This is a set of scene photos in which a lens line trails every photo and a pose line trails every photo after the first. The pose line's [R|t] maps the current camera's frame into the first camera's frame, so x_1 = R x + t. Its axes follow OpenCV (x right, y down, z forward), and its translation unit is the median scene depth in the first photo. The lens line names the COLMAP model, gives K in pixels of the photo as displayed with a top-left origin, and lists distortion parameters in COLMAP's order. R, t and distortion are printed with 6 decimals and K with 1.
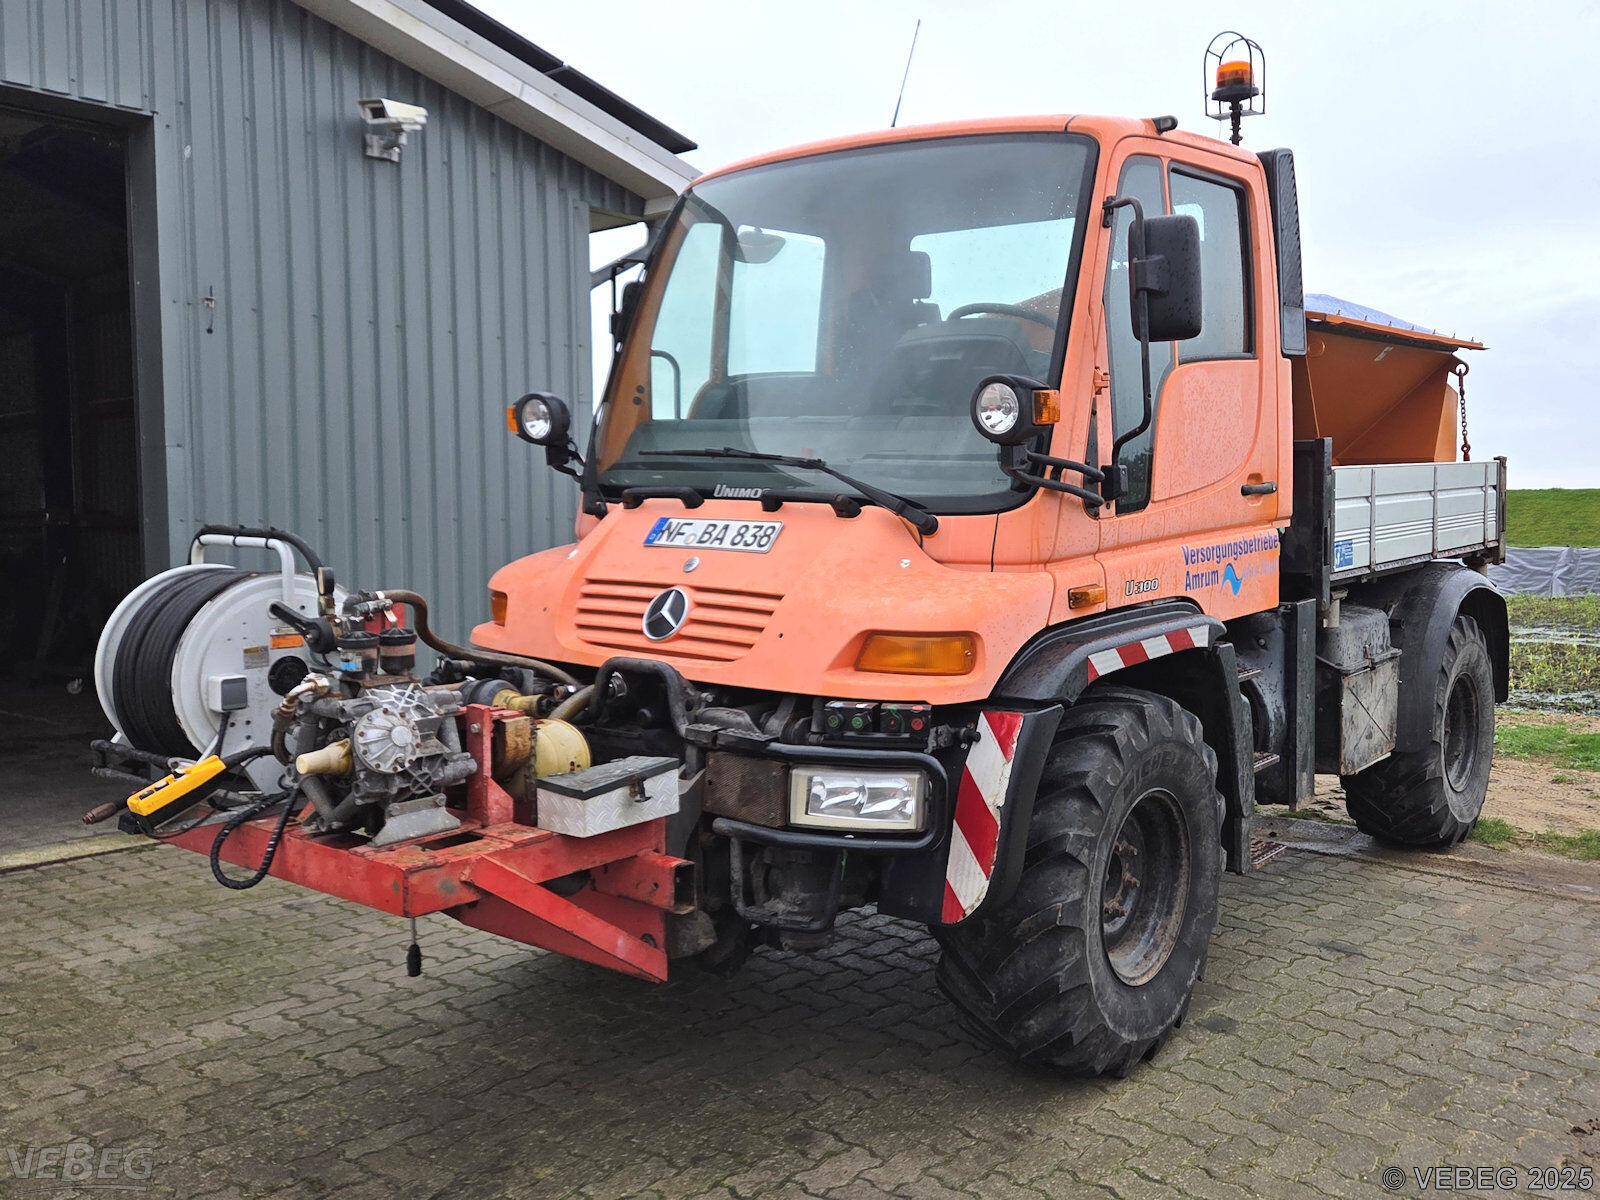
lens RADIAL K [[1388.1, 0, 1066.1], [0, 1388.1, 570.3], [0, 0, 1]] dist [0.098759, -0.000903]
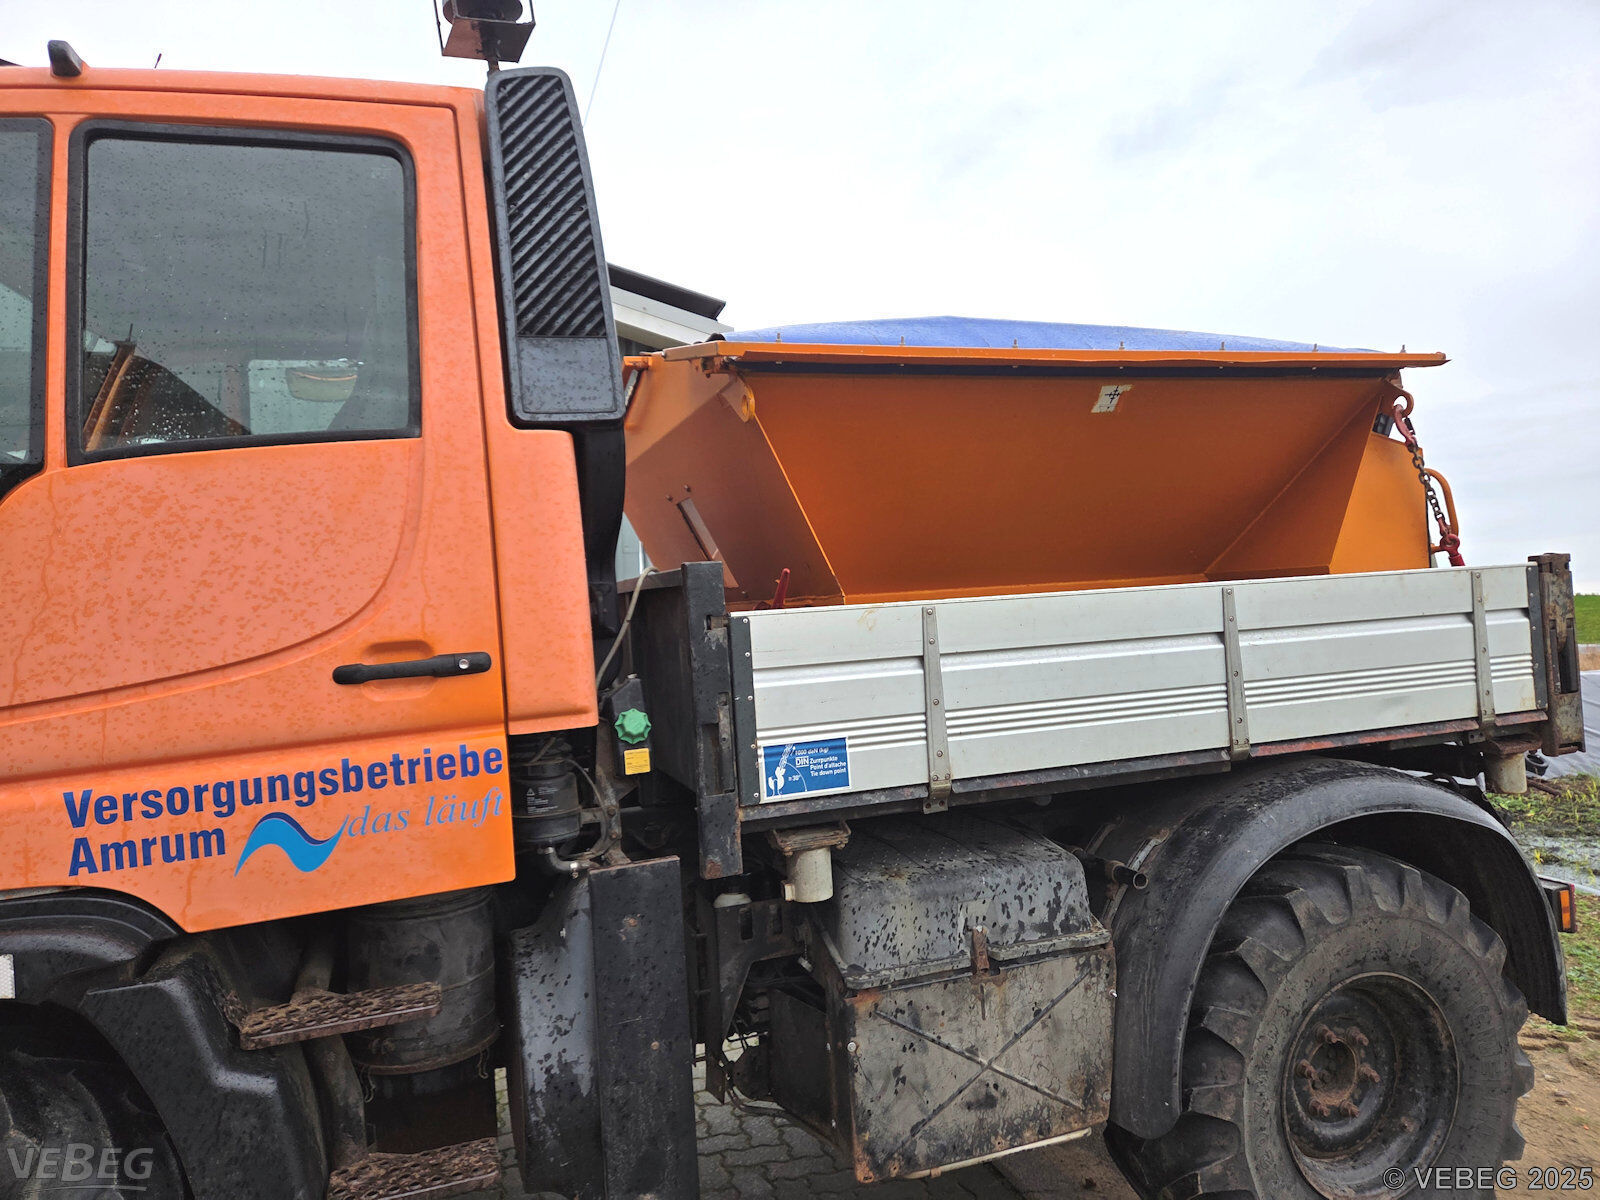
lens RADIAL K [[1082.4, 0, 800.6], [0, 1082.4, 577.5], [0, 0, 1]] dist [0.073816, -0.059418]
pose [[0.794152, -0.048055, -0.605817, 0.572442], [0.001686, 0.997039, -0.076877, -0.066862], [0.607717, 0.060031, 0.791881, 0.821213]]
